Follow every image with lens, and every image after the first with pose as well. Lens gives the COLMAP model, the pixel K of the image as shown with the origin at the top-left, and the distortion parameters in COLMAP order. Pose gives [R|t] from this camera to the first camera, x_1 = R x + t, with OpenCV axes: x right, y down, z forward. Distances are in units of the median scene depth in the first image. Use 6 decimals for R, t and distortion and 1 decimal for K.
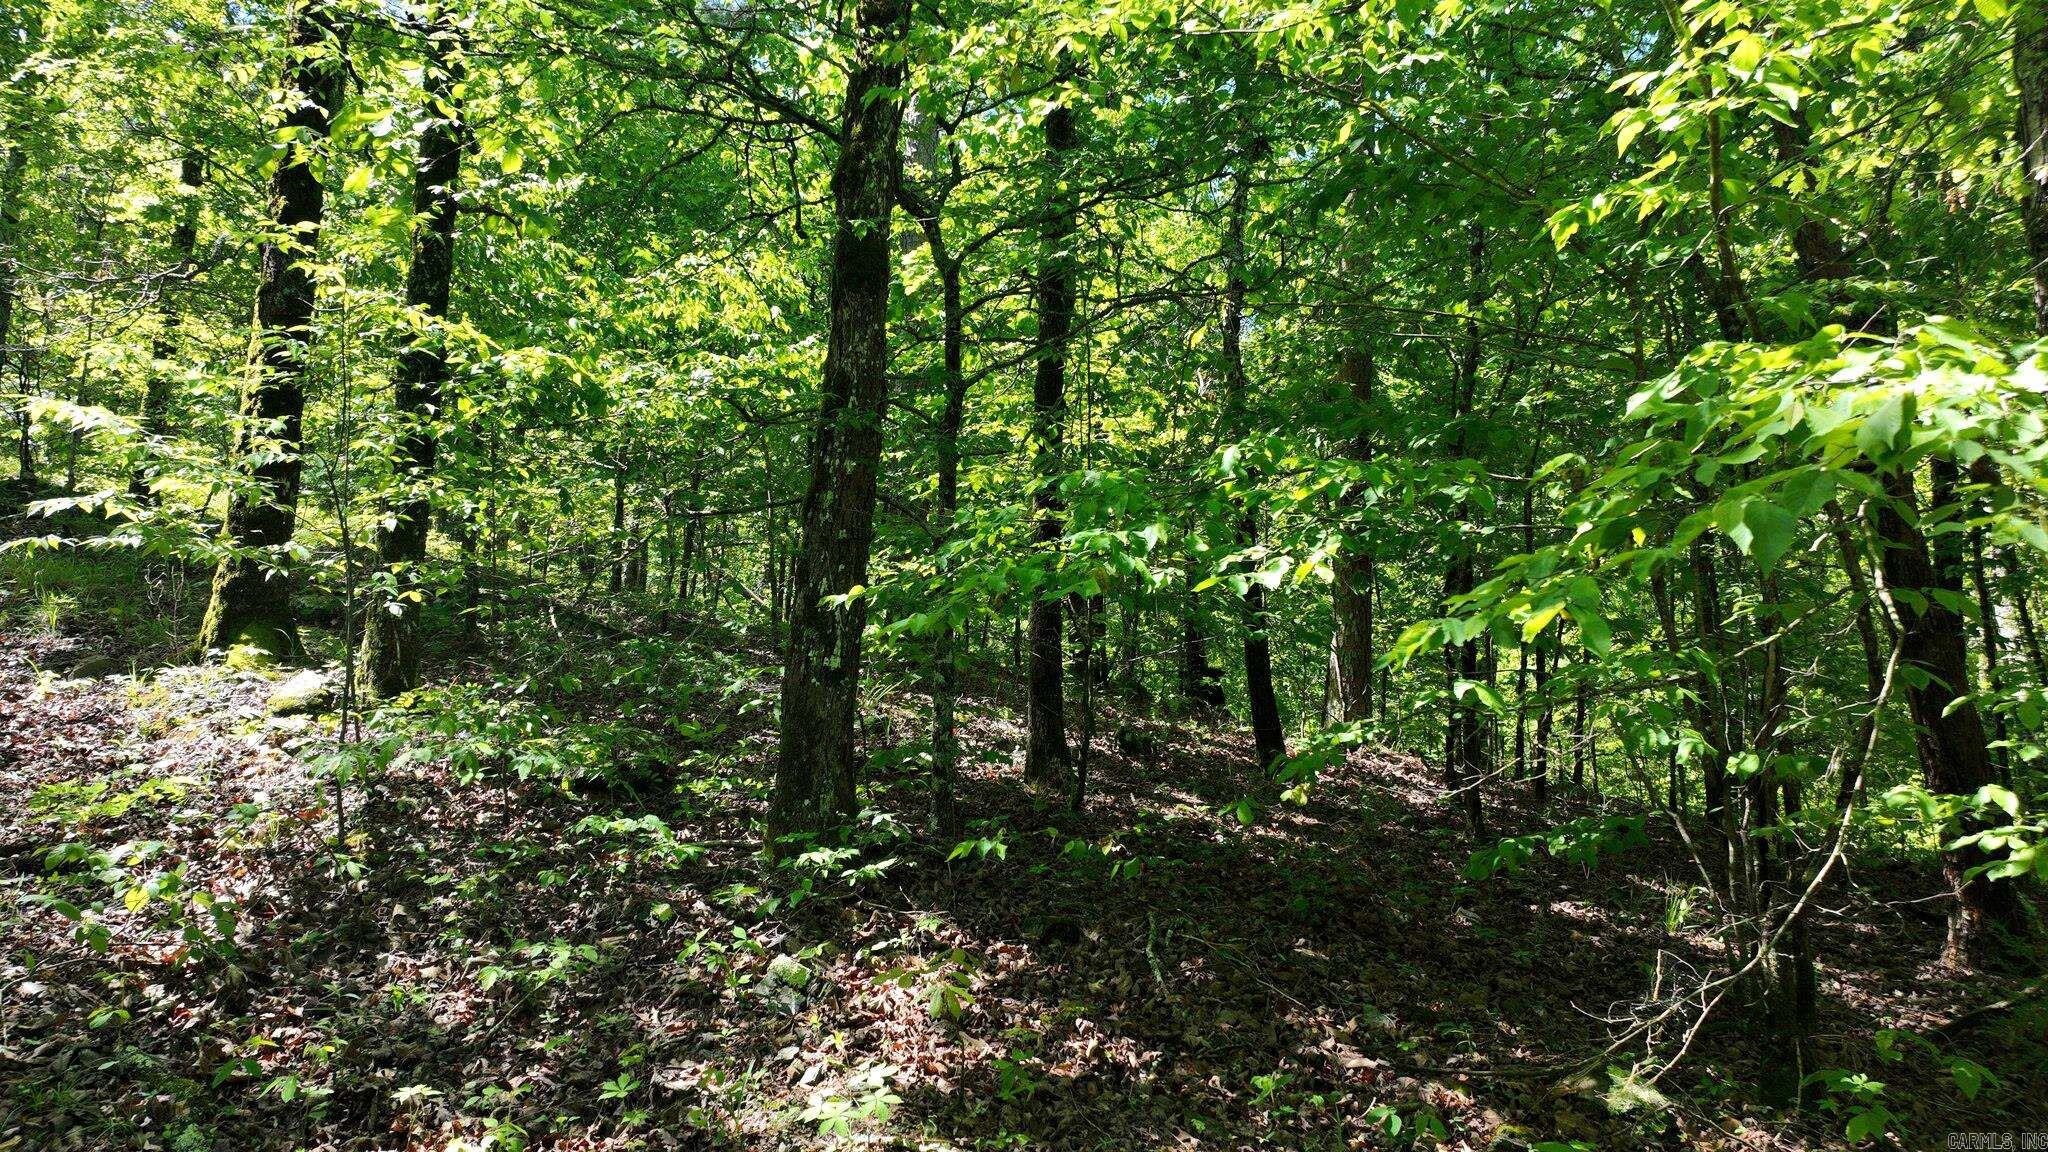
lens RADIAL K [[1446.7, 0, 1020.4], [0, 1446.7, 579.6], [0, 0, 1]] dist [-0.034345, 0.058616]
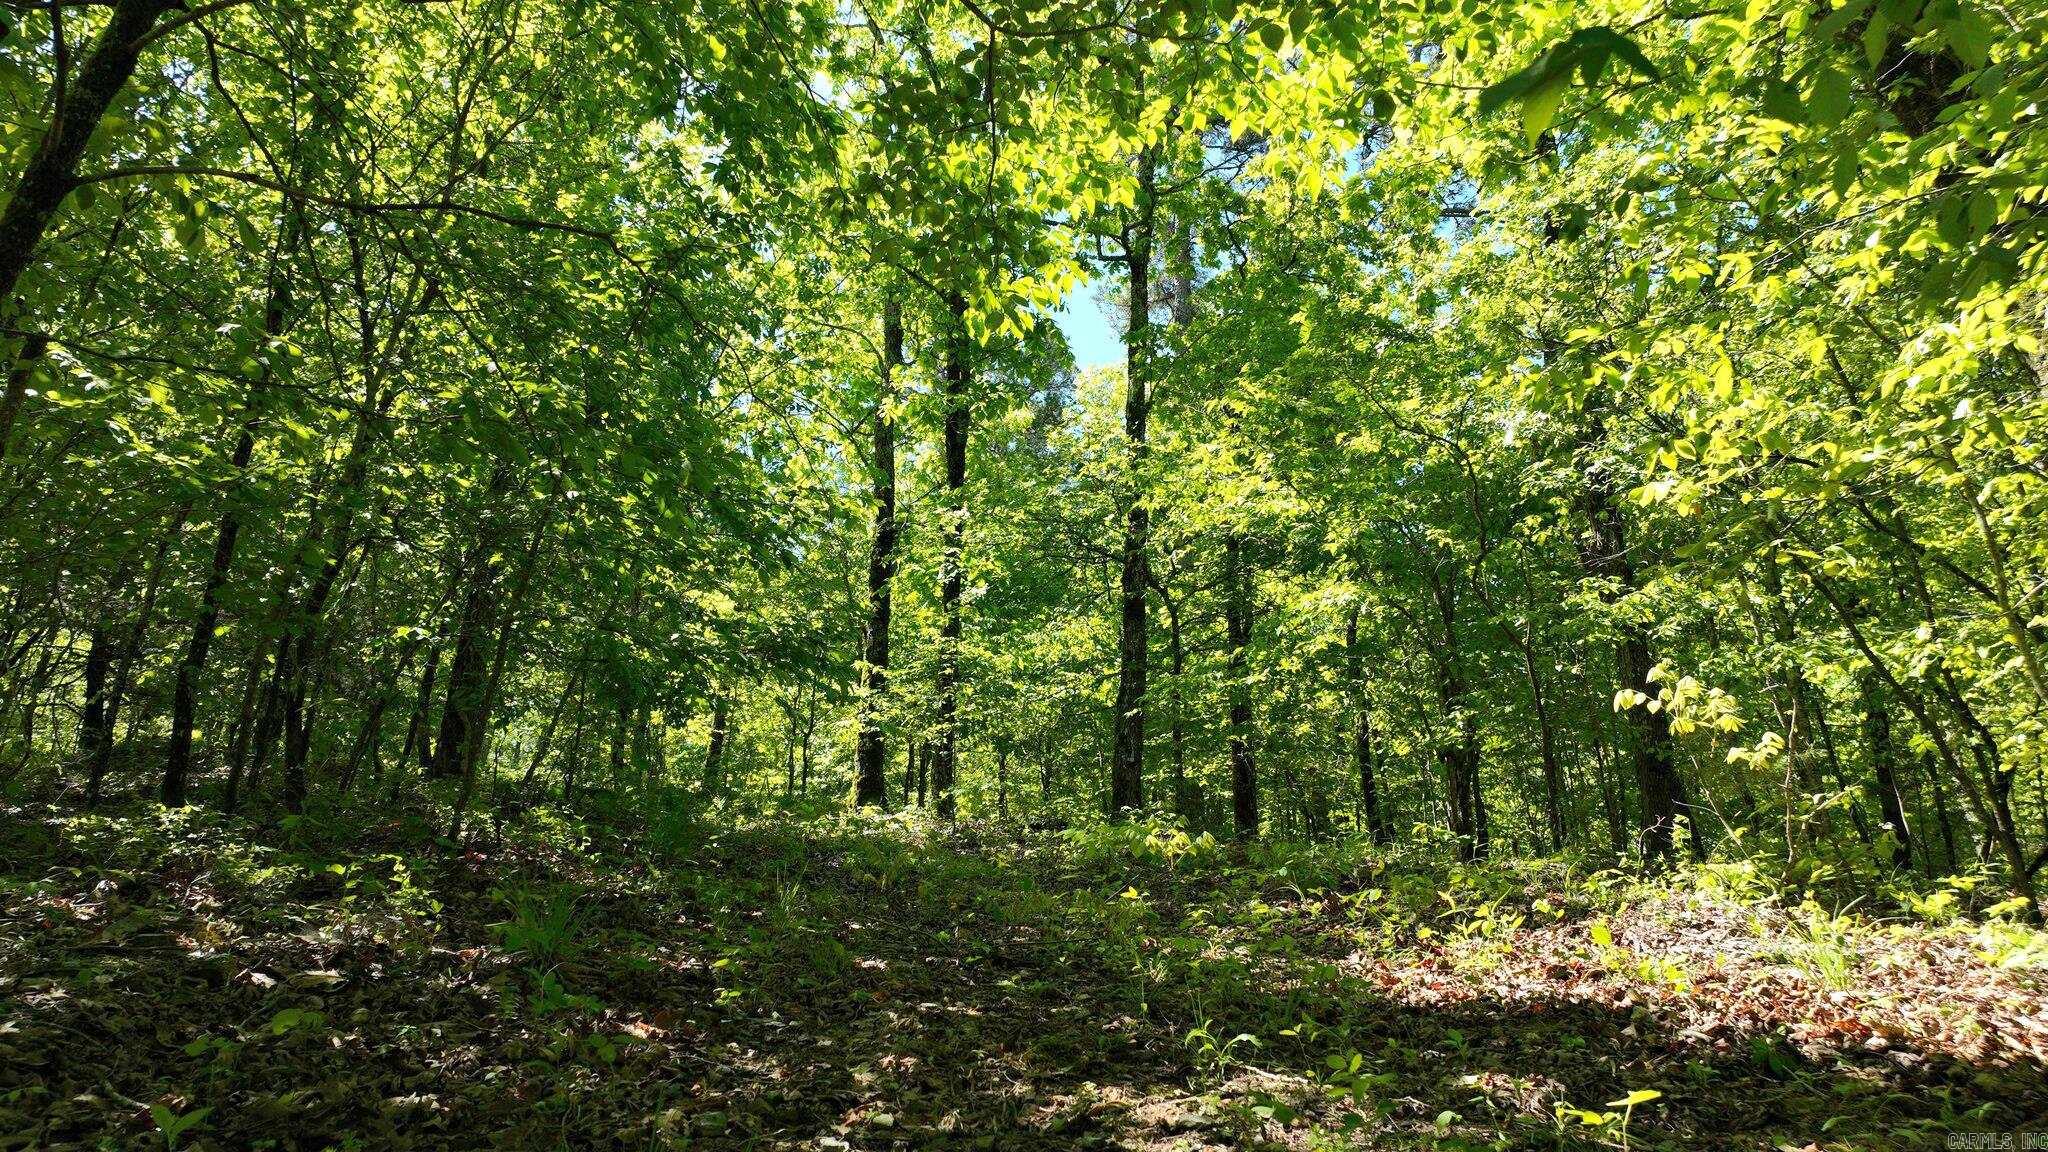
lens RADIAL K [[1446.7, 0, 1020.4], [0, 1446.7, 579.6], [0, 0, 1]] dist [-0.034345, 0.058616]
pose [[0.973220, -0.091115, -0.211049, 0.234264], [0.034648, 0.965747, -0.257163, 0.367549], [0.227251, 0.242963, 0.943041, -1.424950]]
